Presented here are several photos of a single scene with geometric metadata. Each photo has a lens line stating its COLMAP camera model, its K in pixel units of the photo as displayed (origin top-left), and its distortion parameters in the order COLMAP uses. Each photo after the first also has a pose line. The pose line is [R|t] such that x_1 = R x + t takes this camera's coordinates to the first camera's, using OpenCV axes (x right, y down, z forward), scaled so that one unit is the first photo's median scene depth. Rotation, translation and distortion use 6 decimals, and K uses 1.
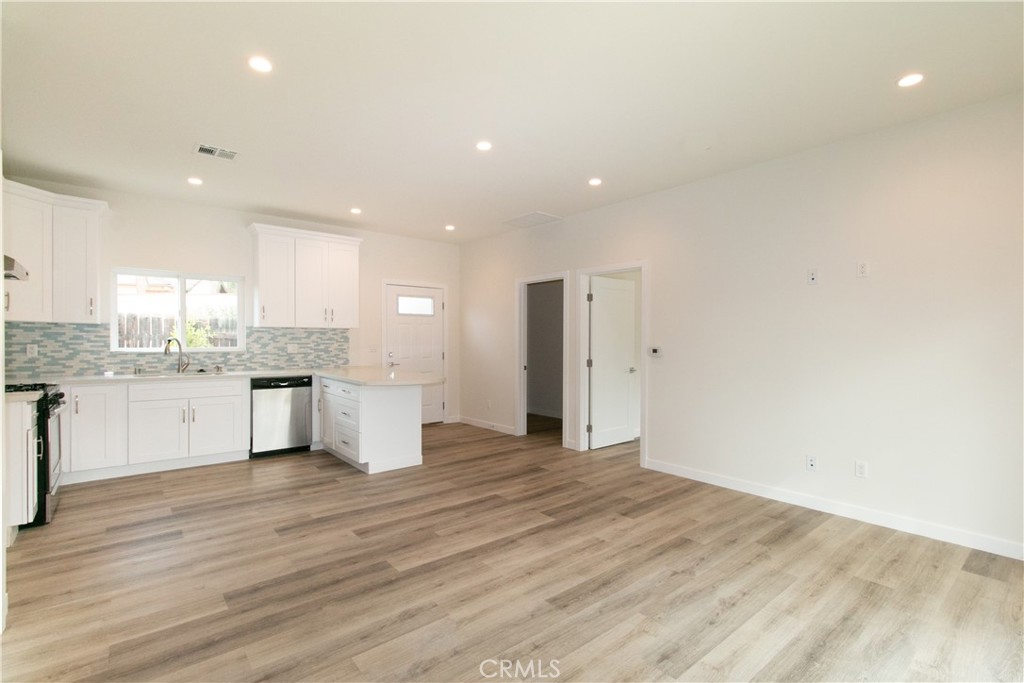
lens RADIAL K [[484.3, 0, 515.5], [0, 484.3, 342.9], [0, 0, 1]] dist [-0.000088, -0.009849]
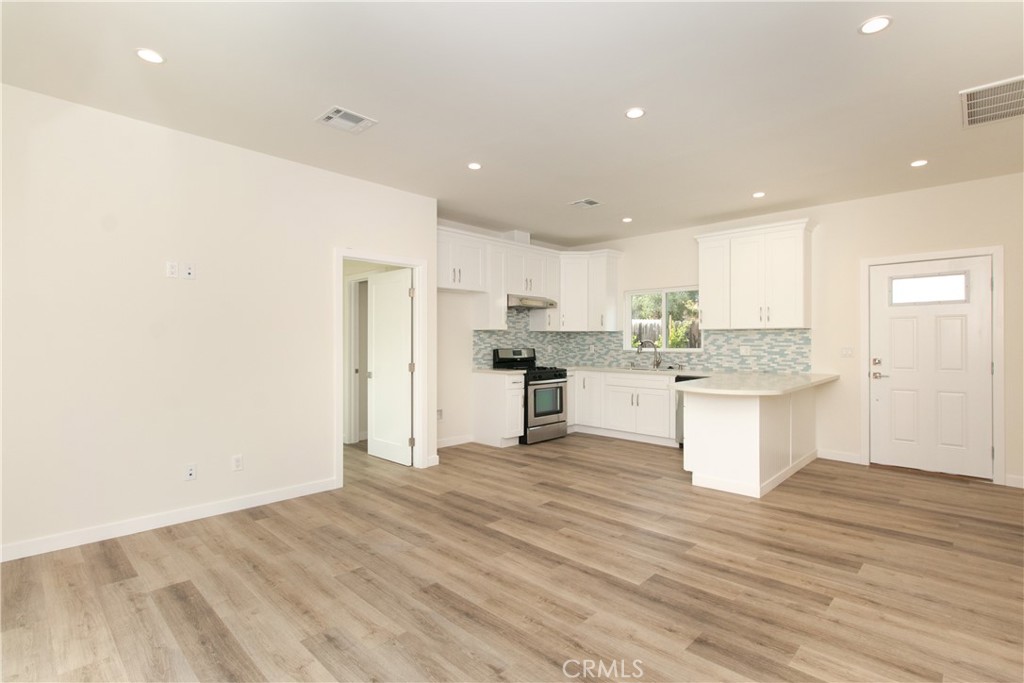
lens RADIAL K [[487.0, 0, 503.2], [0, 487.0, 341.2], [0, 0, 1]] dist [-0.002044, -0.000924]
pose [[0.087829, -0.004271, -0.996126, 0.632050], [-0.005358, 0.999974, -0.004760, -0.000331], [0.996121, 0.005756, 0.087804, 0.574025]]
